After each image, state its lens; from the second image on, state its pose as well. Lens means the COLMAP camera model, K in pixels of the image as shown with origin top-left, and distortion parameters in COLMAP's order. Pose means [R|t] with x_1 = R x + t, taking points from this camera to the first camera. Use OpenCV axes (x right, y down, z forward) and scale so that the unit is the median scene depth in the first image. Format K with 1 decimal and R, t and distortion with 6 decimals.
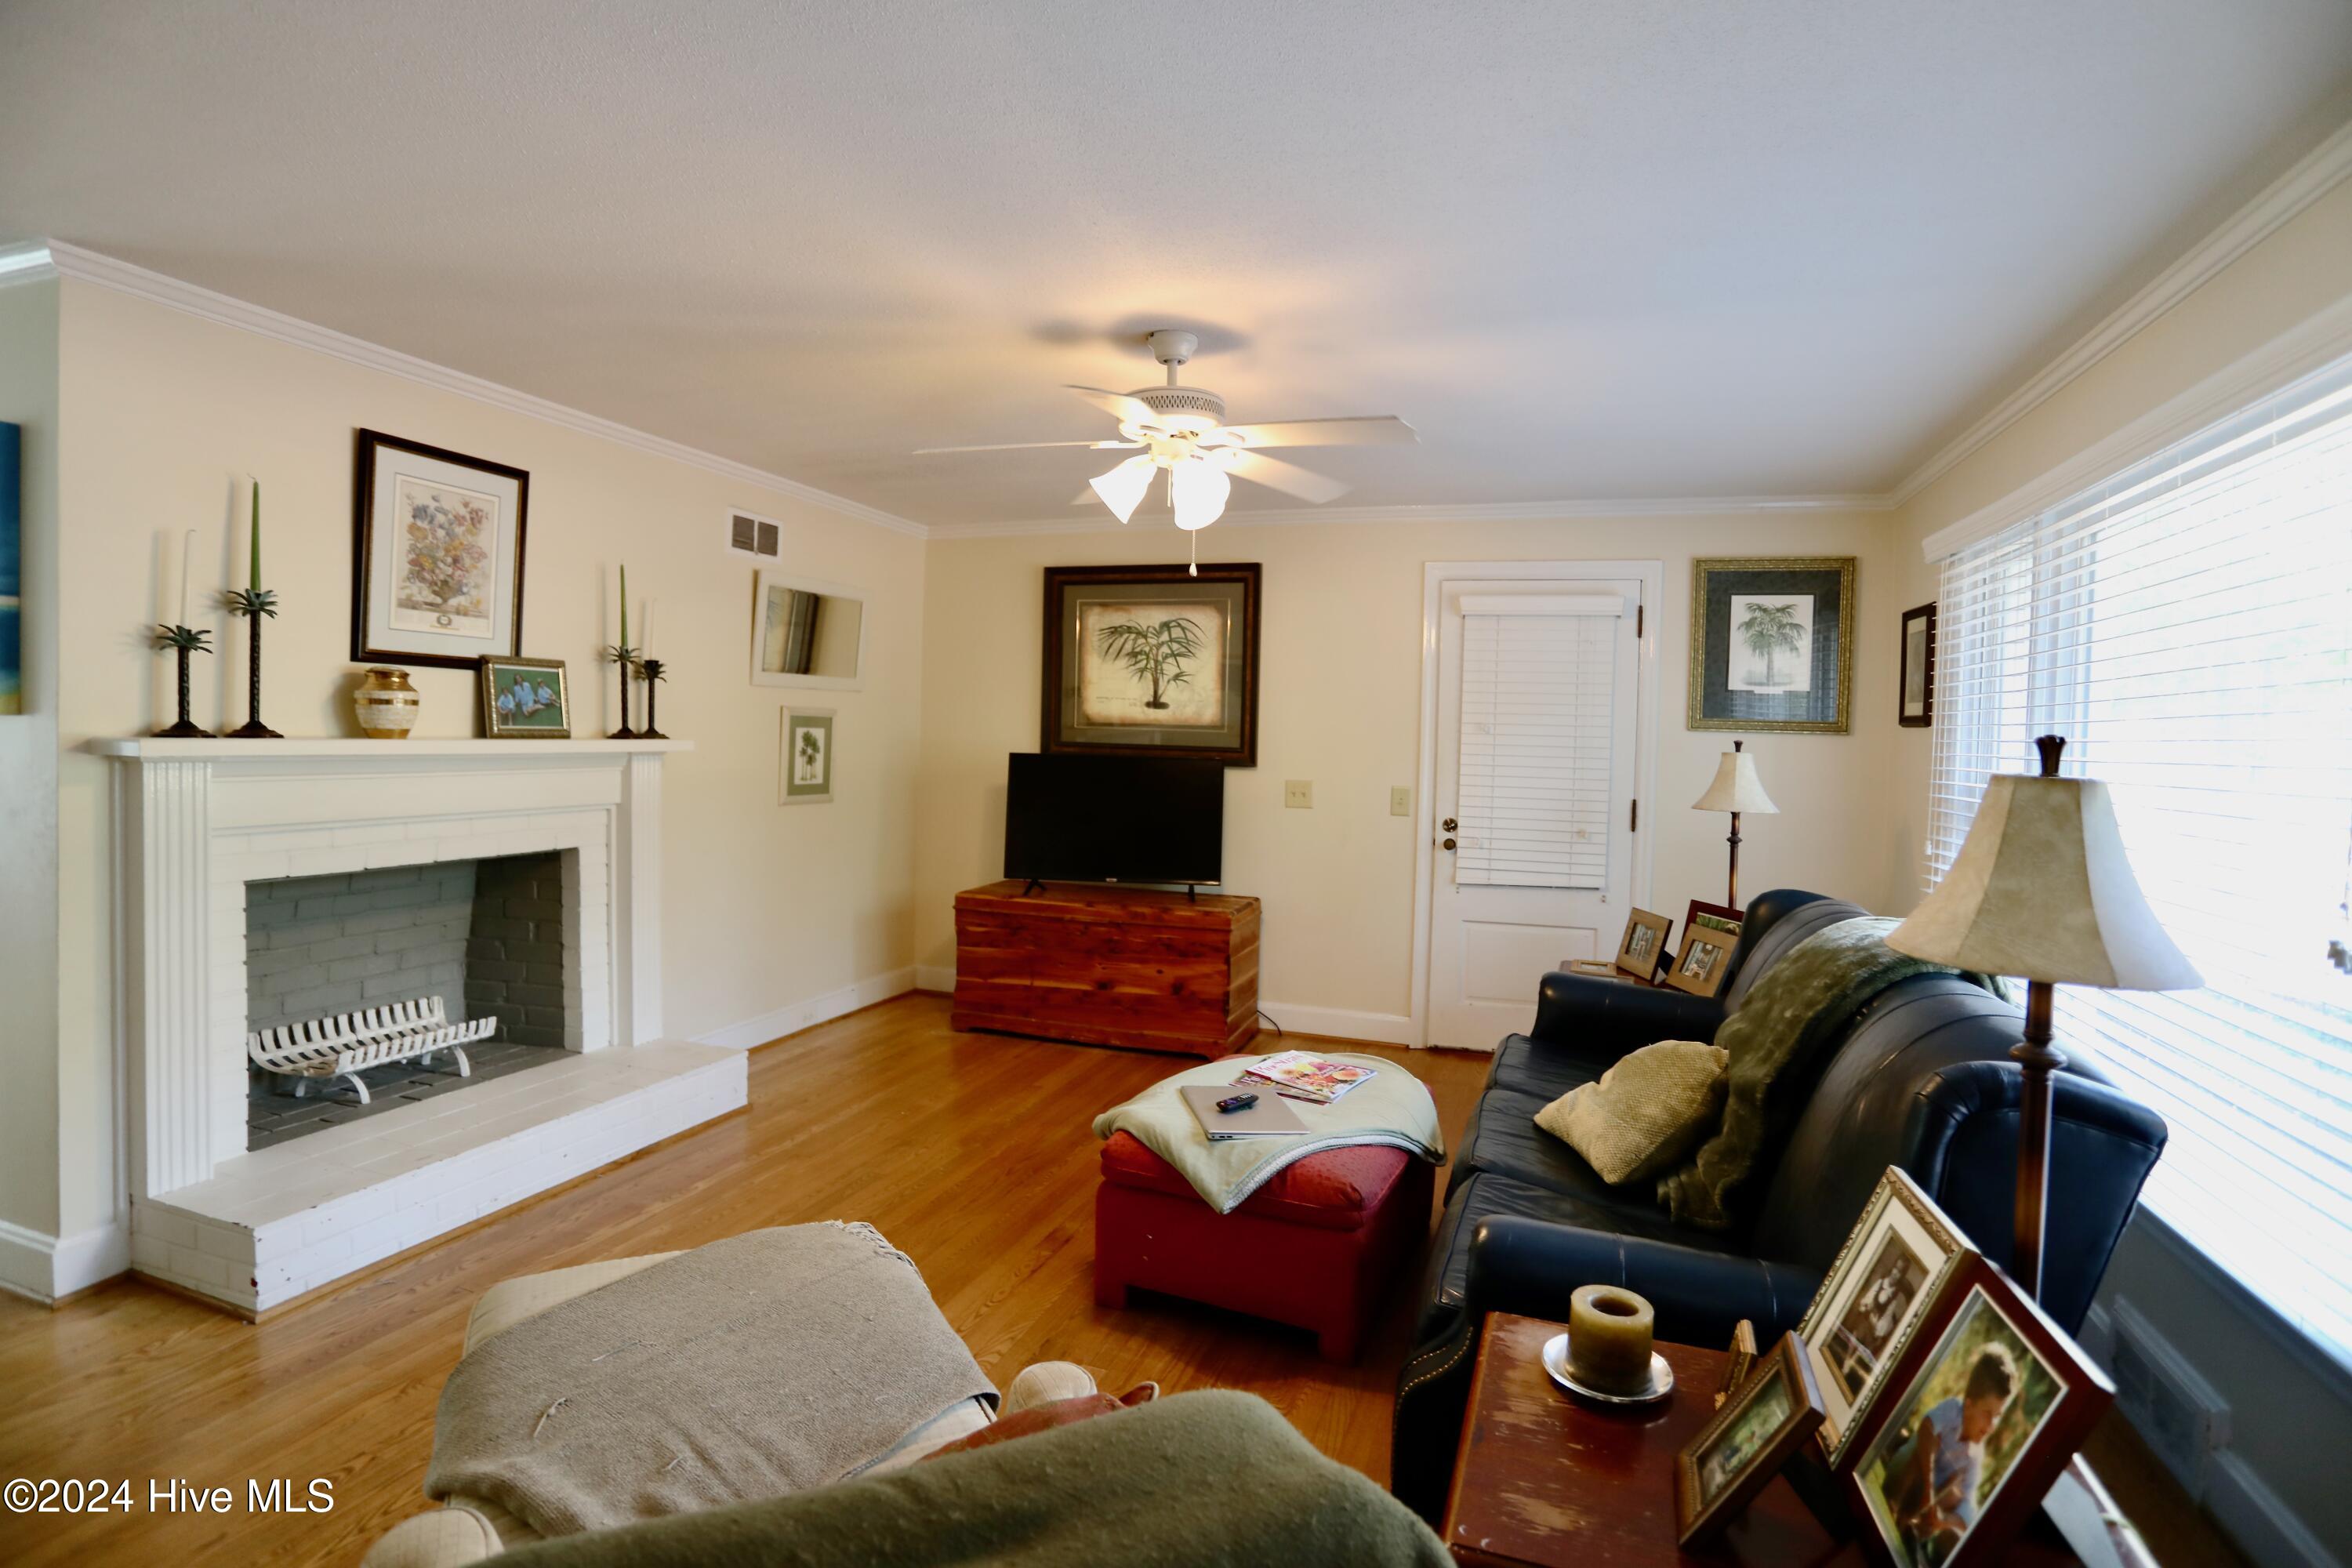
lens RADIAL K [[1139.4, 0, 1176.4], [0, 1139.4, 765.2], [0, 0, 1]] dist [-0.078234, 0.035257]
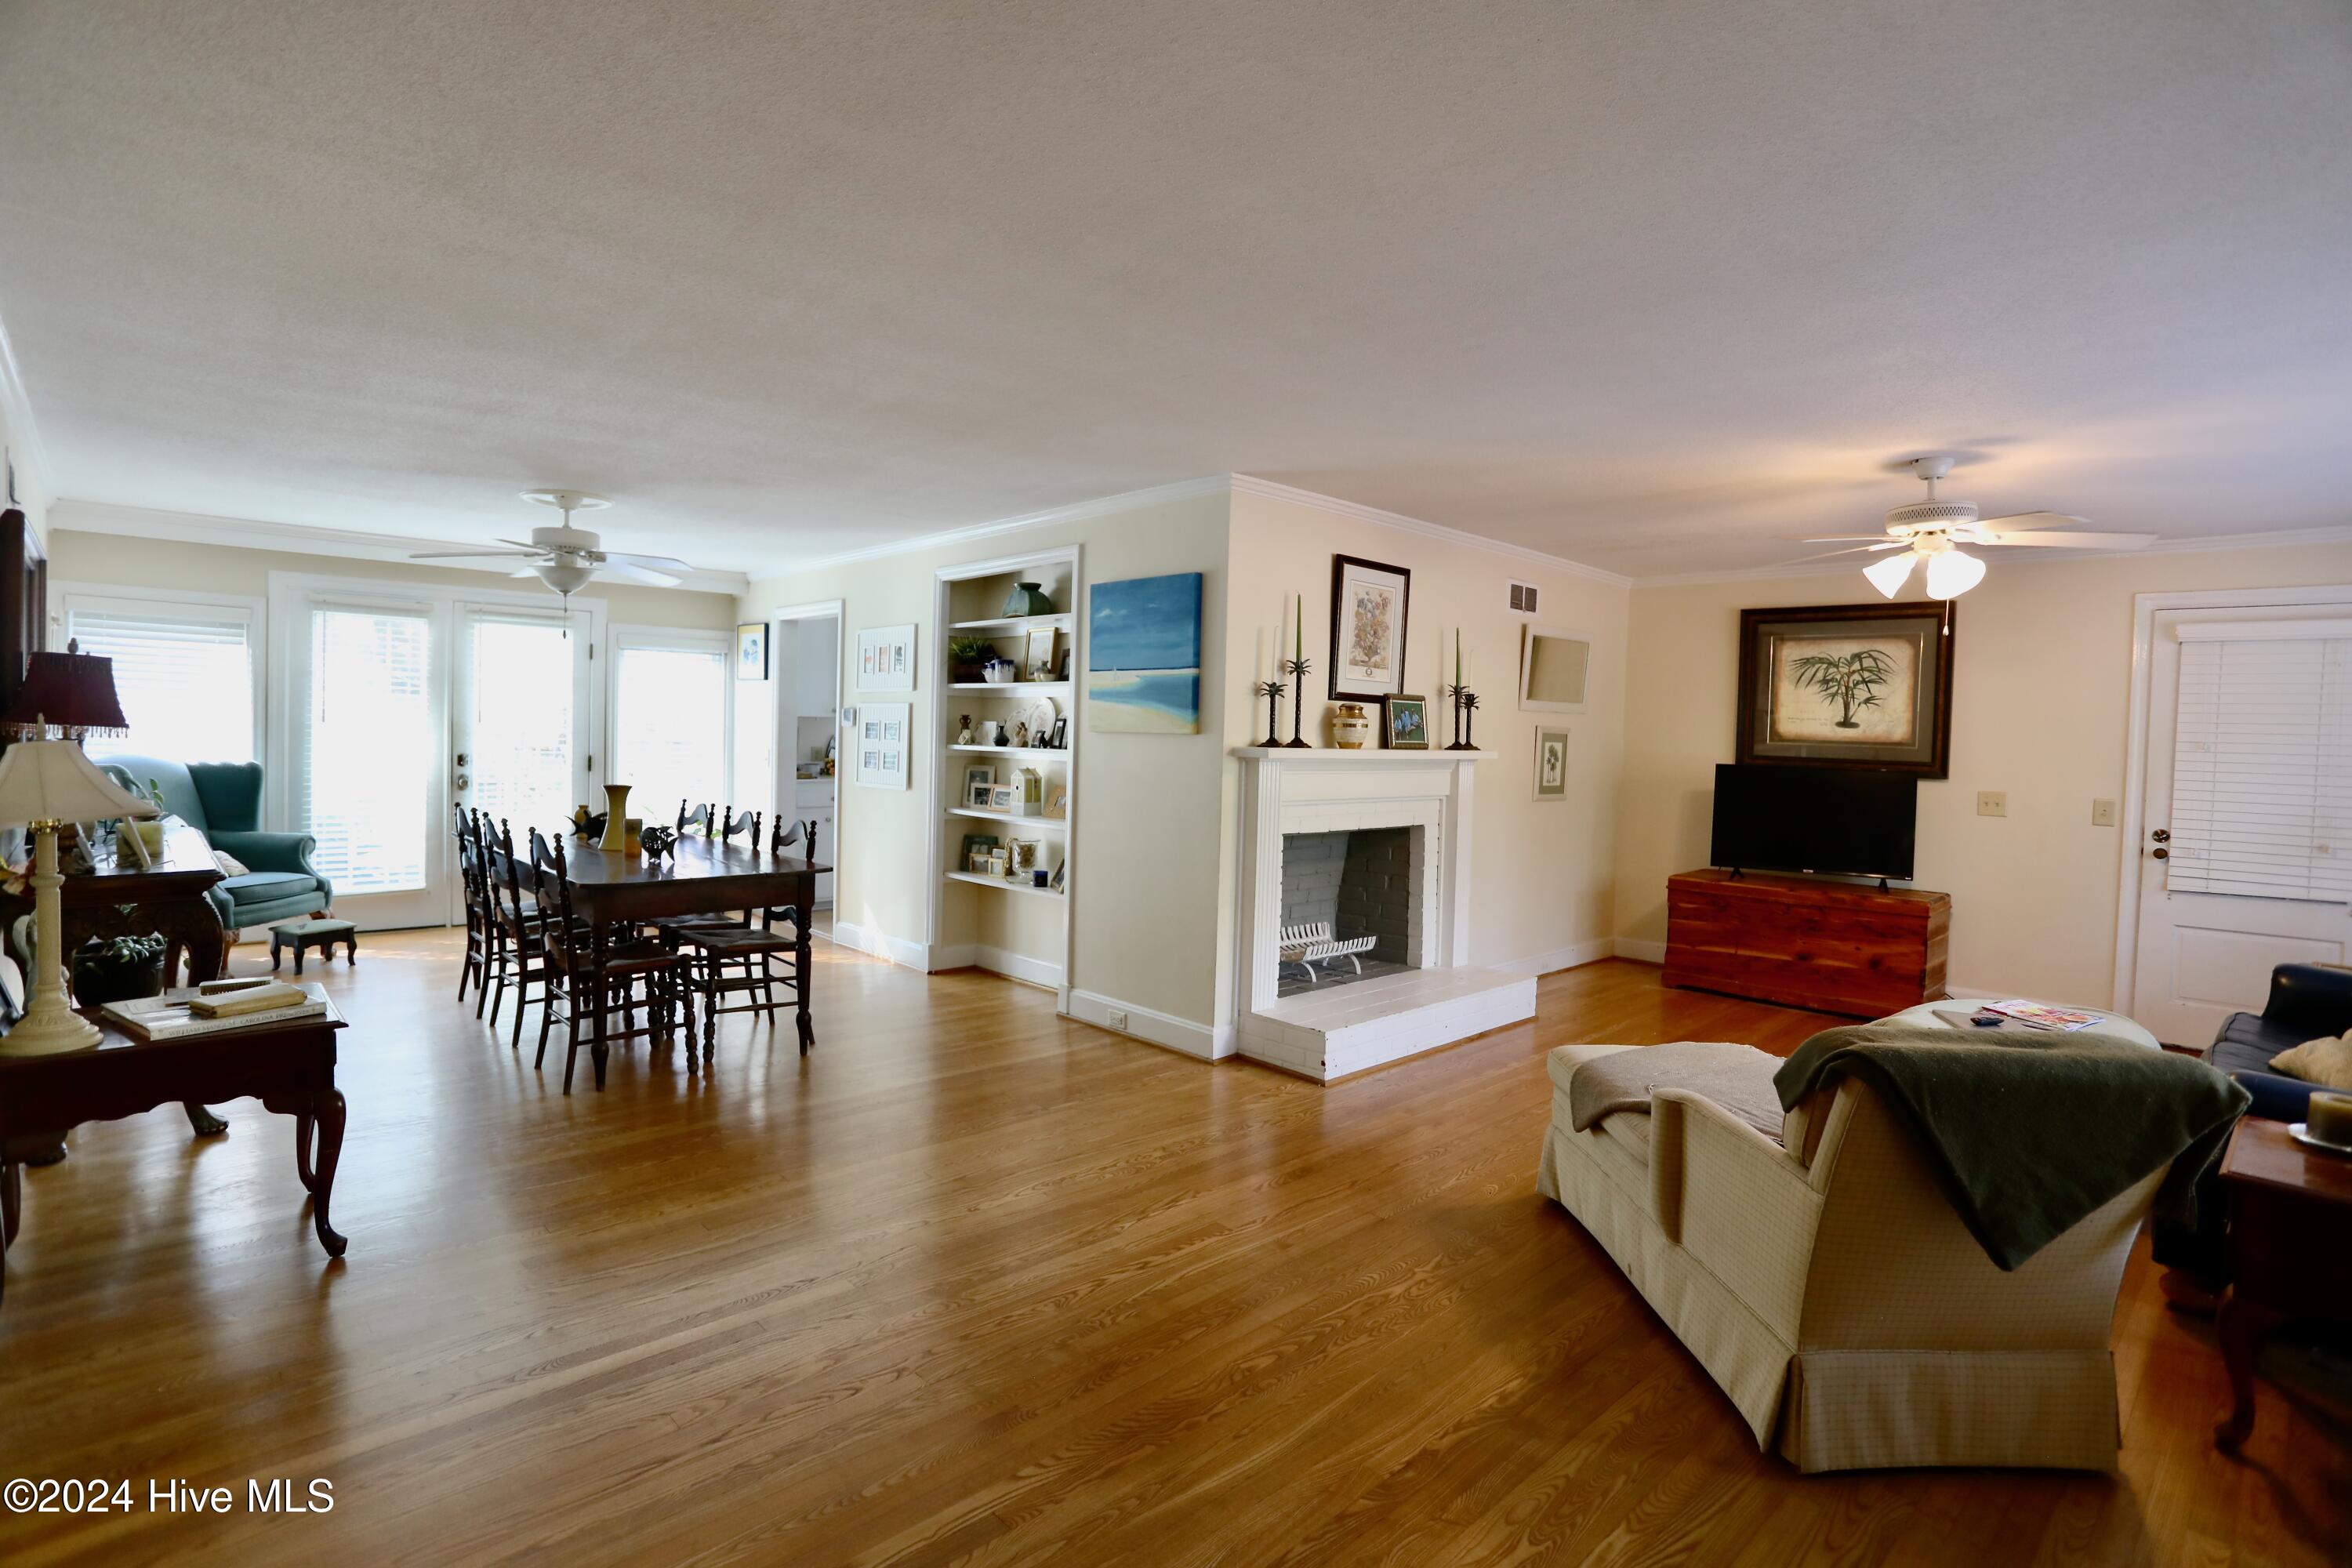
lens RADIAL K [[1140.4, 0, 1173.5], [0, 1140.4, 769.3], [0, 0, 1]] dist [-0.076867, 0.035874]
pose [[0.892192, 0.015162, -0.451401, -0.172102], [-0.018198, 0.999832, -0.002384, 0.011909], [0.451289, 0.010342, 0.892318, -0.481820]]
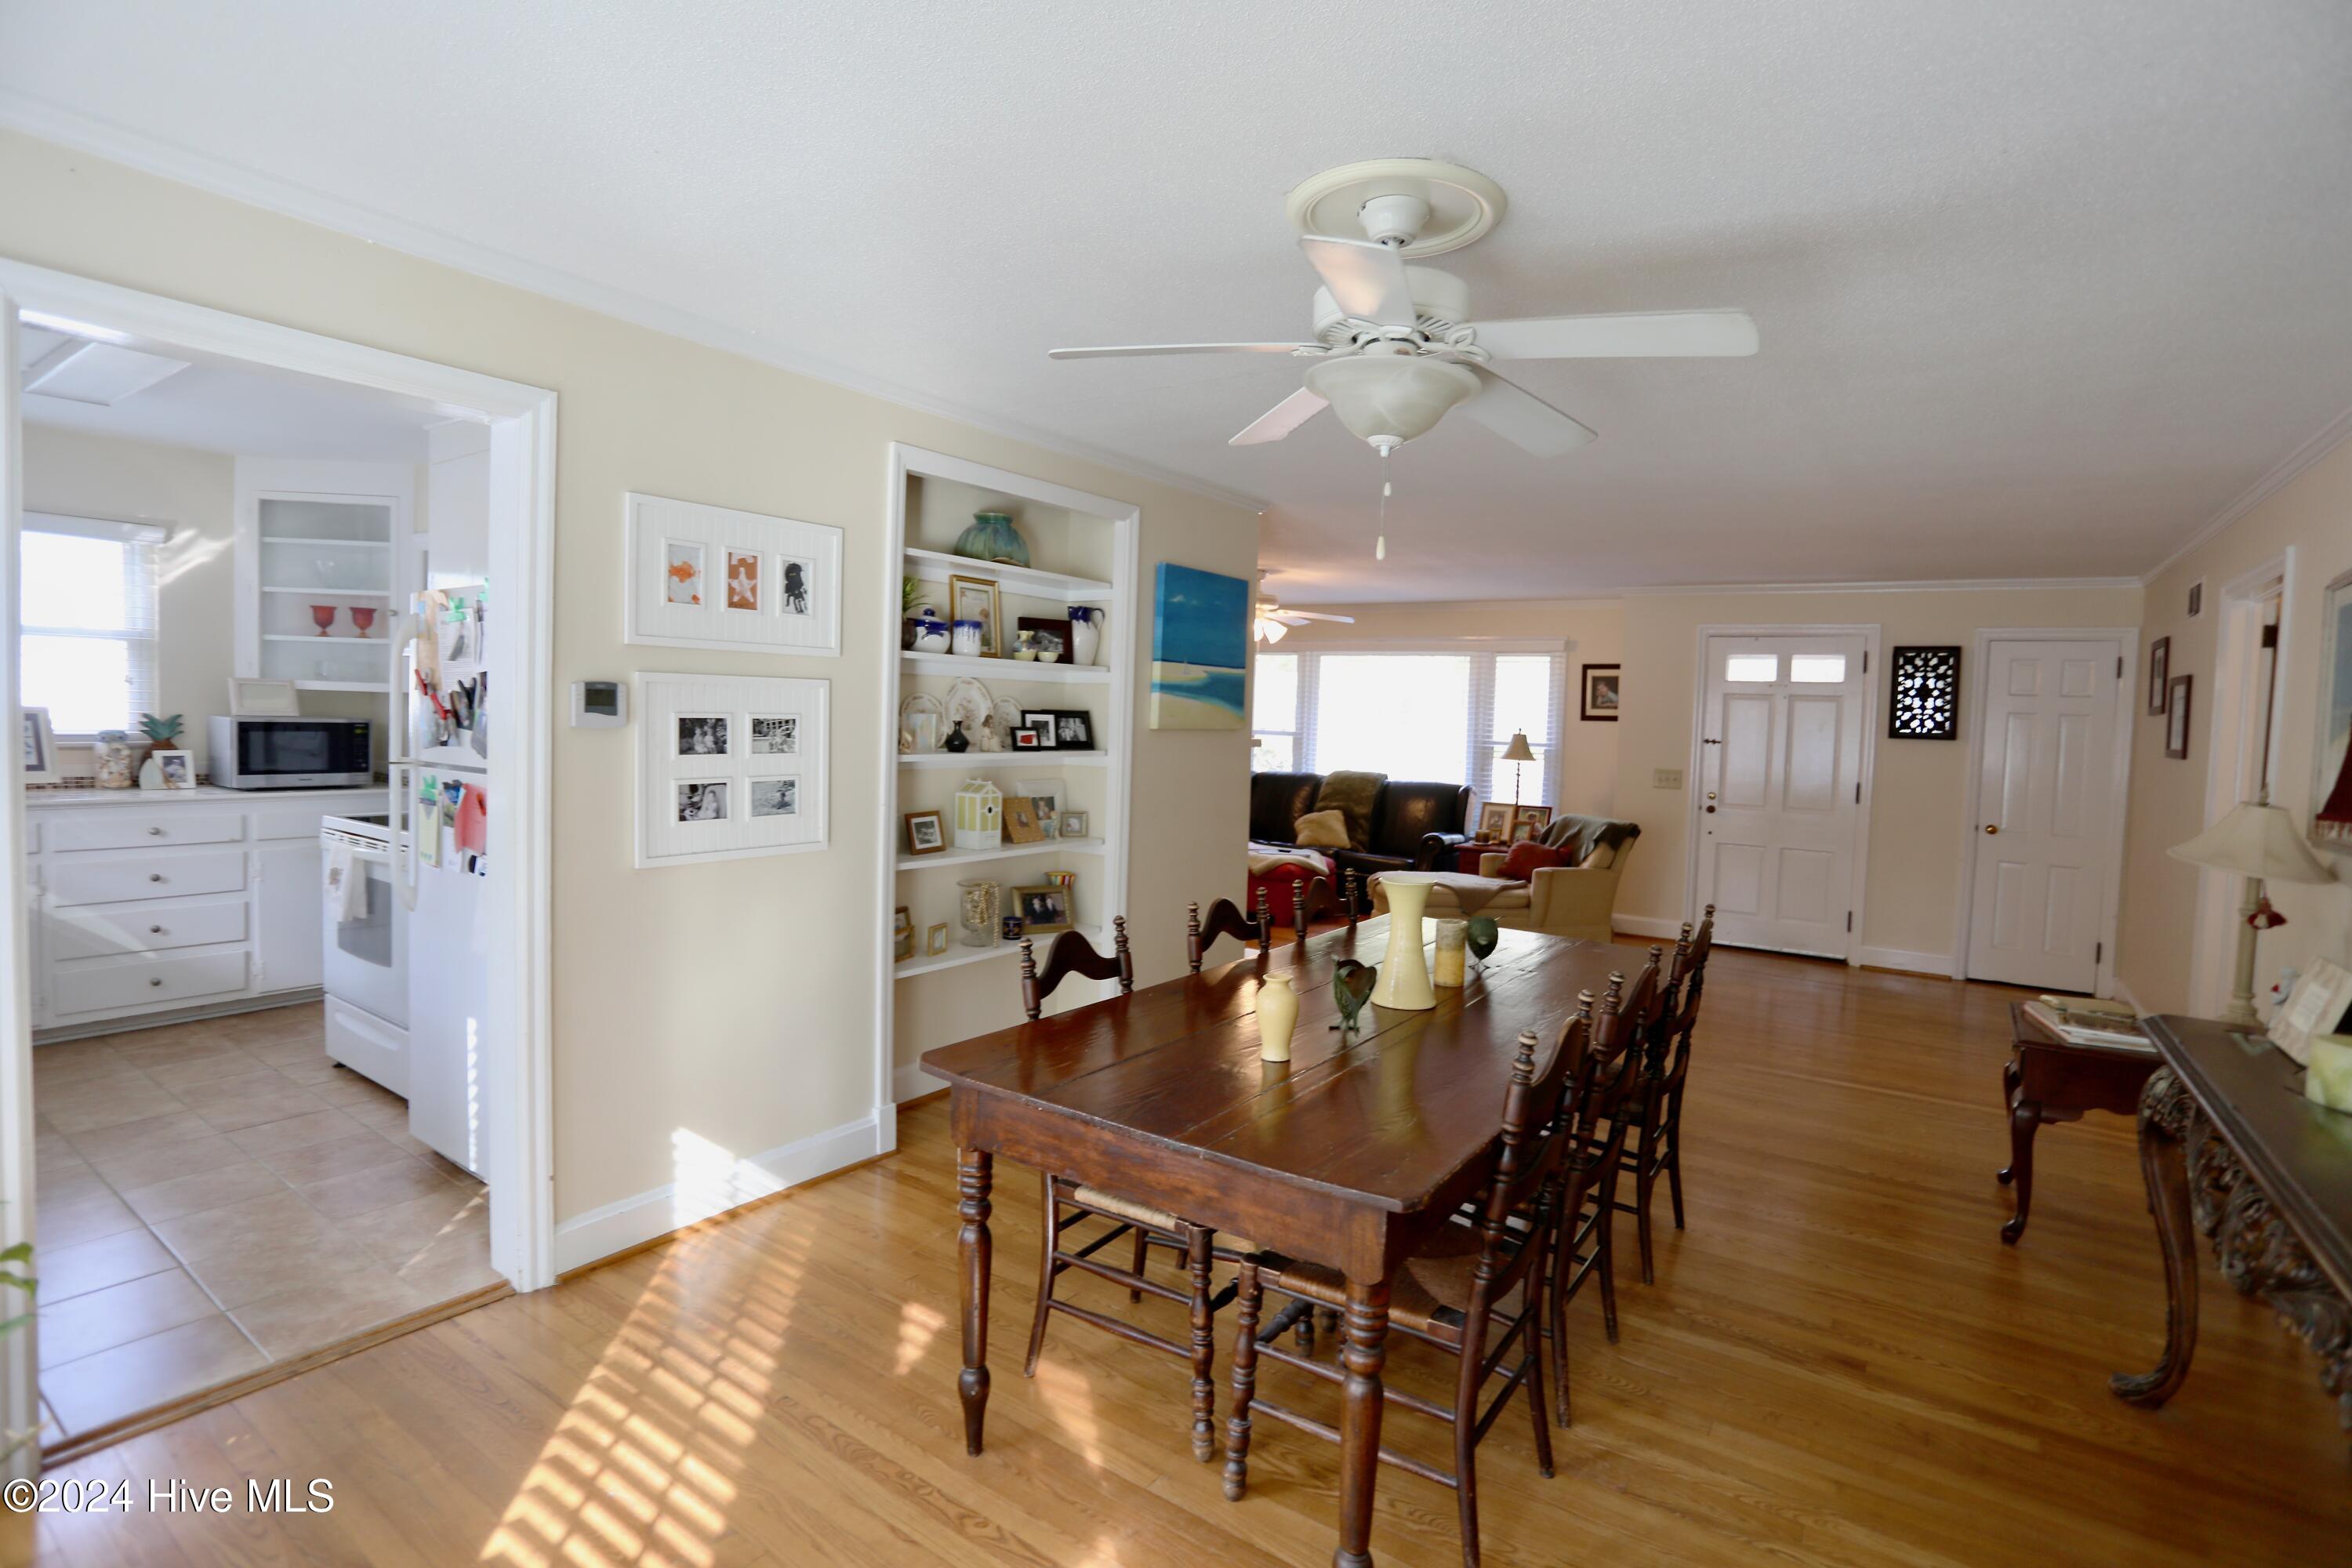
lens RADIAL K [[1157.4, 0, 1152.6], [0, 1157.4, 779.1], [0, 0, 1]] dist [-0.092963, 0.048669]
pose [[0.272097, -0.071967, 0.959575, -2.146137], [-0.000202, 0.997195, 0.074846, -0.077004], [-0.962270, -0.020559, 0.271319, 0.401811]]
